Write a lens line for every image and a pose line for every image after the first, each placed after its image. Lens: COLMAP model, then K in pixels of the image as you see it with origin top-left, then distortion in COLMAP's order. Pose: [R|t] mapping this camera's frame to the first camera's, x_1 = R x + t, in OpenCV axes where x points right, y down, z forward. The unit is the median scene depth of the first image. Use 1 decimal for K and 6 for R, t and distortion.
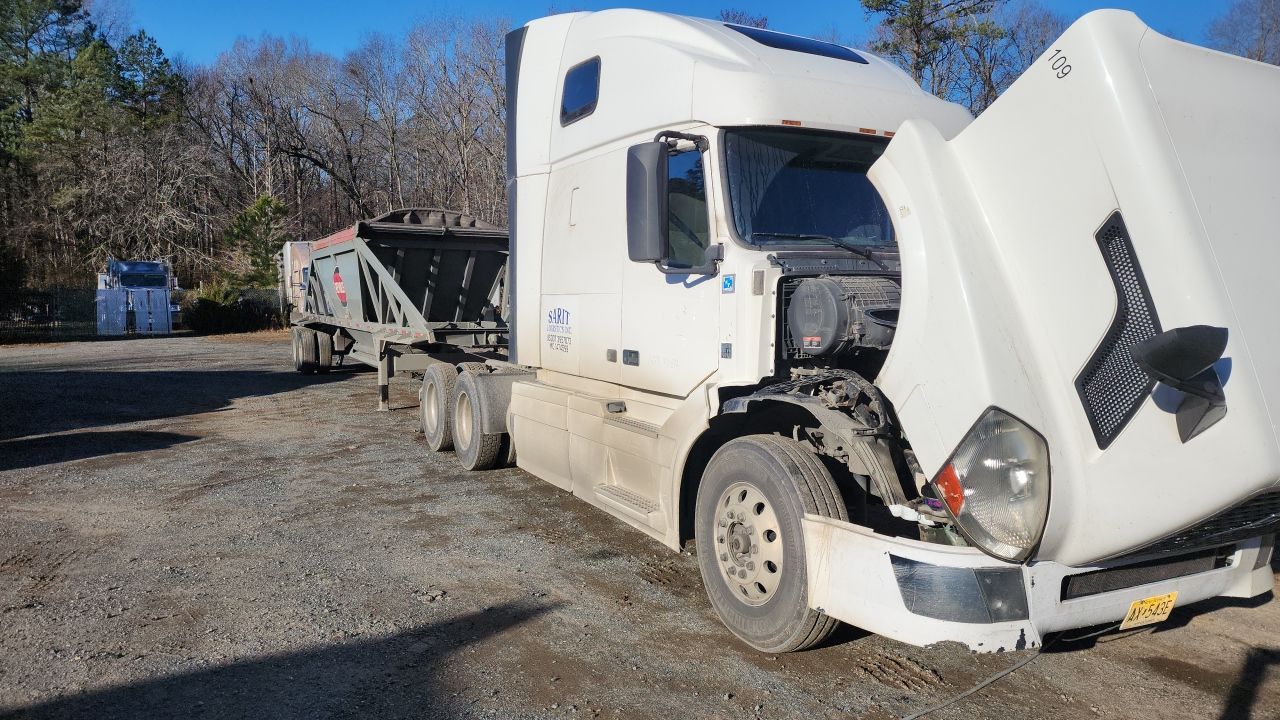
lens RADIAL K [[865.8, 0, 648.4], [0, 865.8, 365.9], [0, 0, 1]] dist [0.099454, -0.085022]
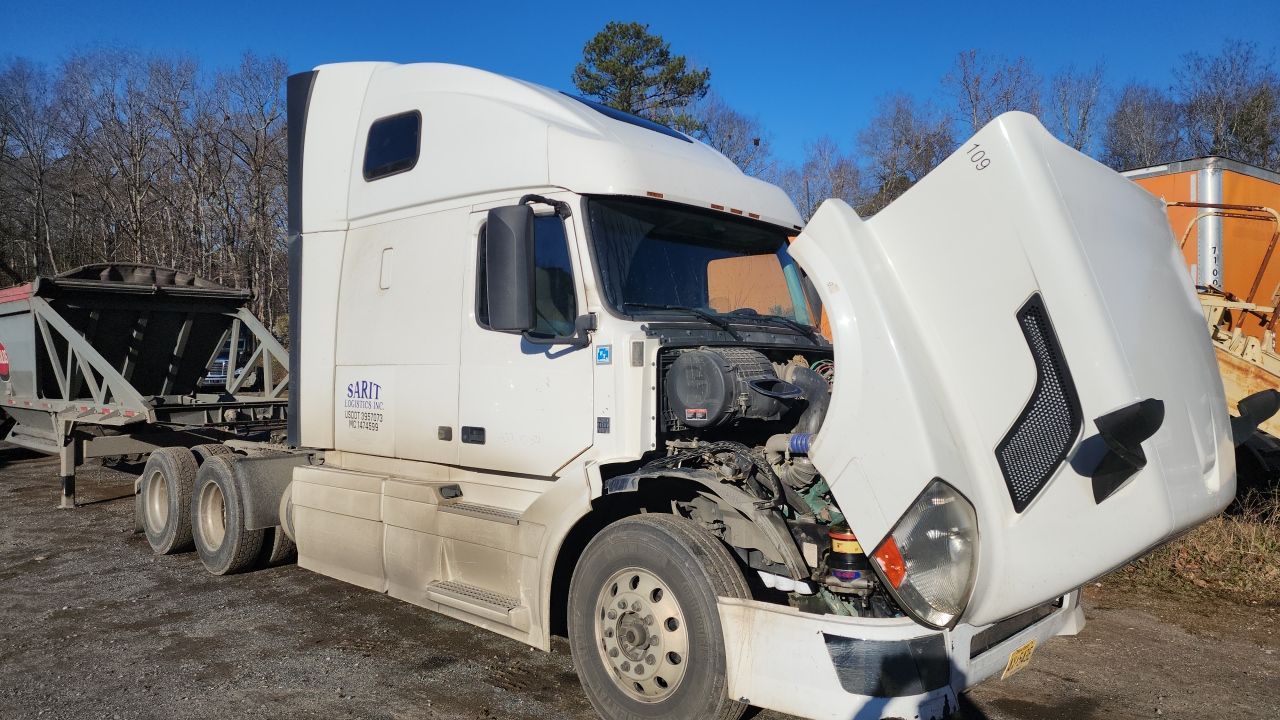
lens RADIAL K [[864.6, 0, 658.5], [0, 864.6, 354.0], [0, 0, 1]] dist [0.096402, -0.083275]
pose [[0.943700, -0.005122, 0.330762, -0.152418], [0.033697, 0.996167, -0.080716, -0.015821], [-0.329080, 0.087317, 0.940256, 0.080447]]
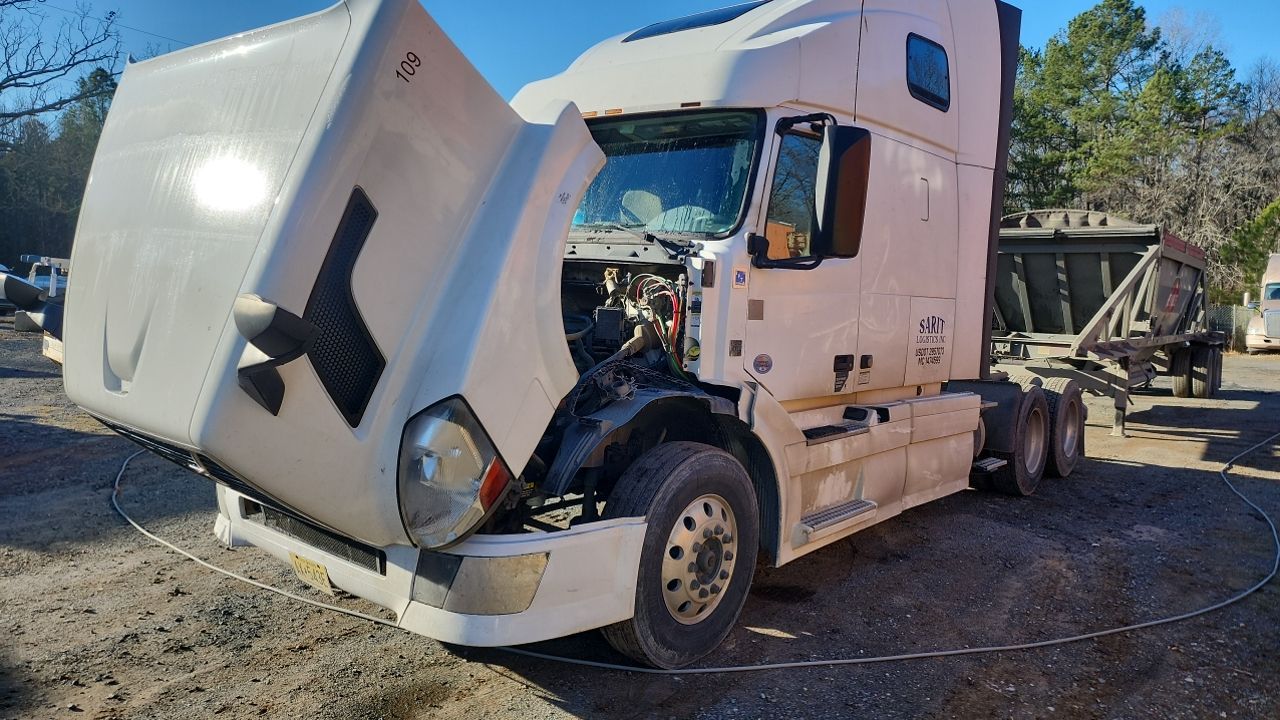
lens RADIAL K [[865.8, 0, 648.4], [0, 865.8, 365.9], [0, 0, 1]] dist [0.099454, -0.085022]
pose [[0.375701, 0.077346, -0.923508, 1.278853], [-0.100911, 0.994000, 0.042197, -0.035356], [0.921230, 0.077338, 0.381252, 0.738380]]
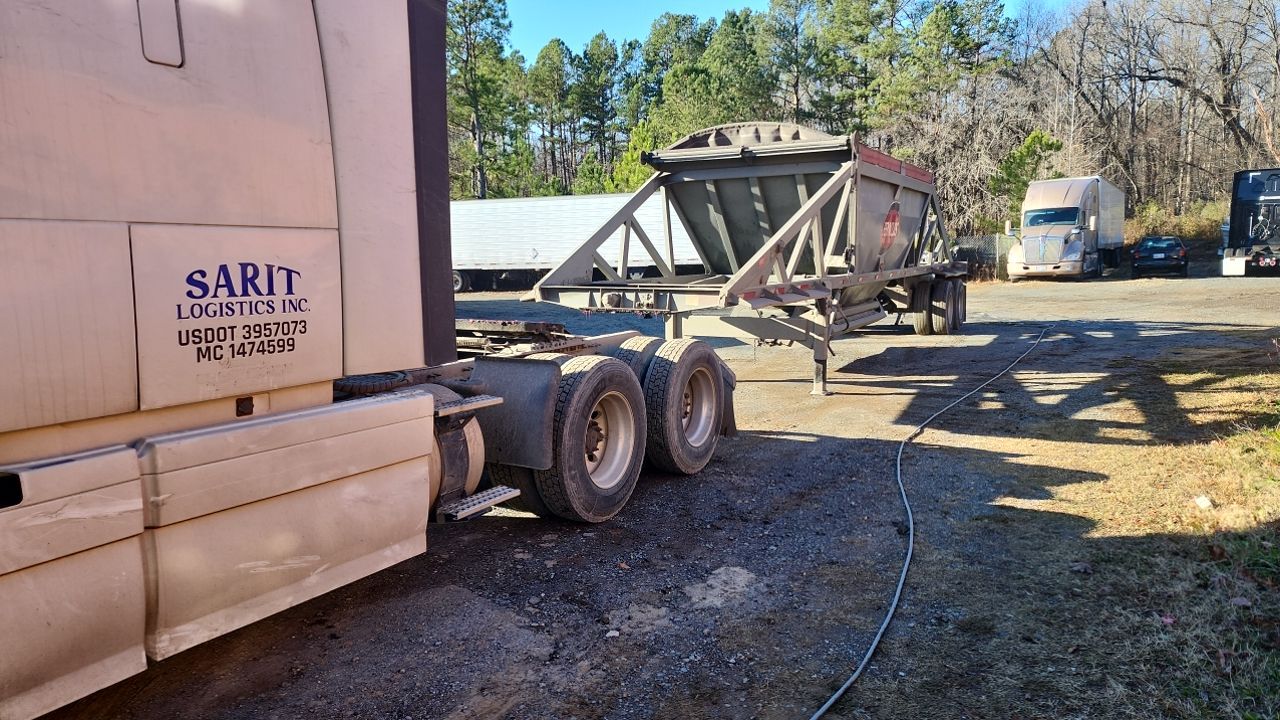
lens RADIAL K [[865.8, 0, 648.4], [0, 865.8, 365.9], [0, 0, 1]] dist [0.099454, -0.085022]
pose [[0.538337, 0.096409, -0.837197, 0.991783], [-0.048068, 0.995330, 0.083710, -0.084707], [0.841358, -0.004821, 0.540457, 1.452019]]
